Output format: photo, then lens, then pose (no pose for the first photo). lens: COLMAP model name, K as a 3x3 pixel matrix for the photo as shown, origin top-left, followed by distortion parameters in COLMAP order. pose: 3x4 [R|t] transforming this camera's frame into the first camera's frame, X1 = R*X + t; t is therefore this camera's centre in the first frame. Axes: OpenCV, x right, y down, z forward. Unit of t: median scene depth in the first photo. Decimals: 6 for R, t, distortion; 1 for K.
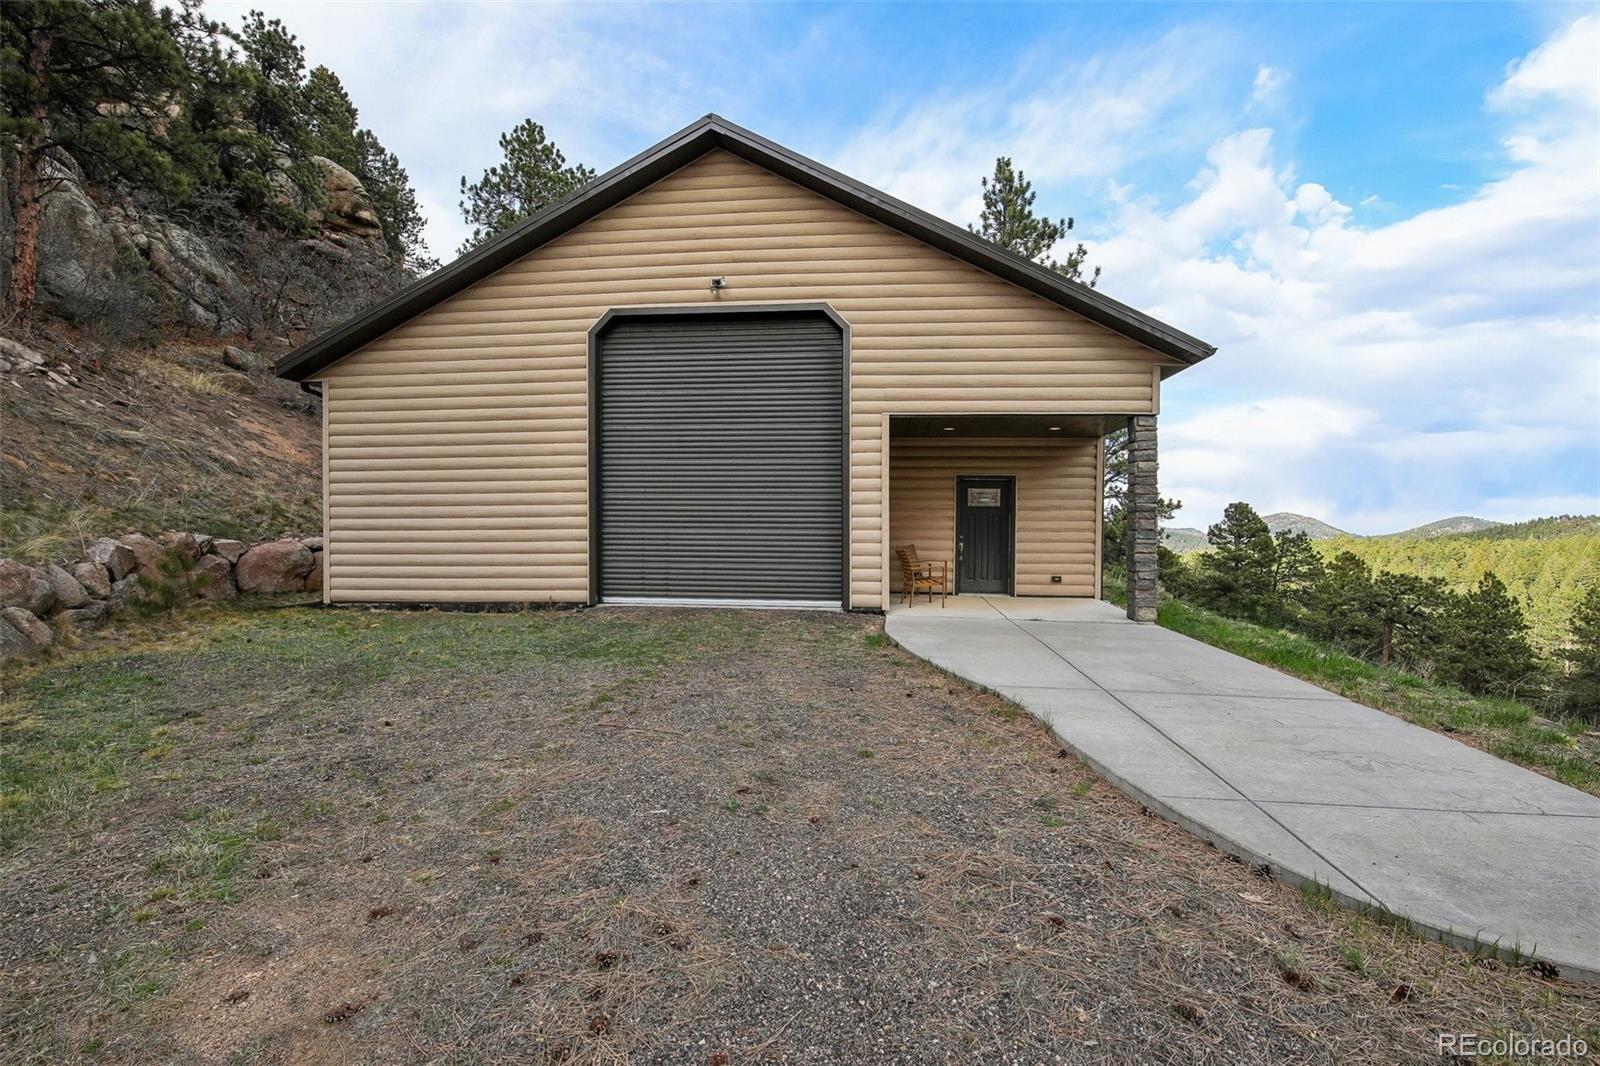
lens RADIAL K [[706.3, 0, 807.8], [0, 706.3, 520.7], [0, 0, 1]] dist [-0.001030, -0.000545]
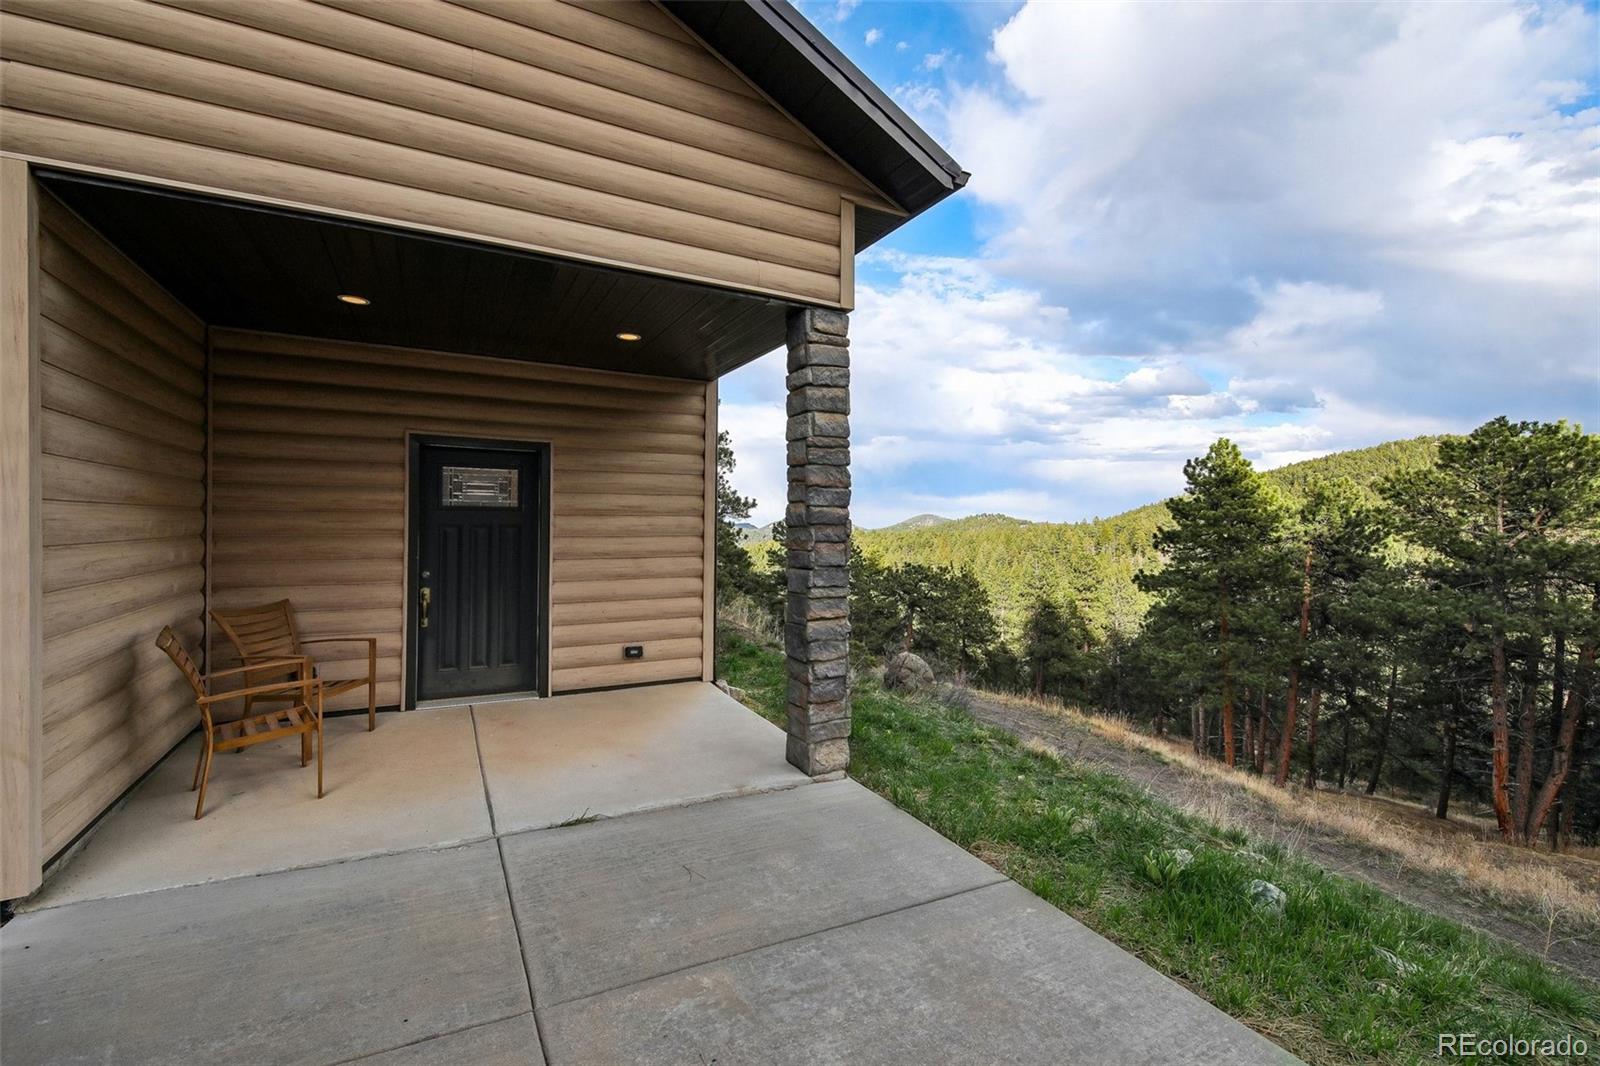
lens RADIAL K [[706.3, 0, 807.8], [0, 706.3, 520.7], [0, 0, 1]] dist [-0.001030, -0.000545]
pose [[0.835241, -0.001015, 0.549882, 0.175839], [-0.002433, 0.999982, 0.005542, -0.014196], [-0.549878, -0.005967, 0.835224, 0.500399]]
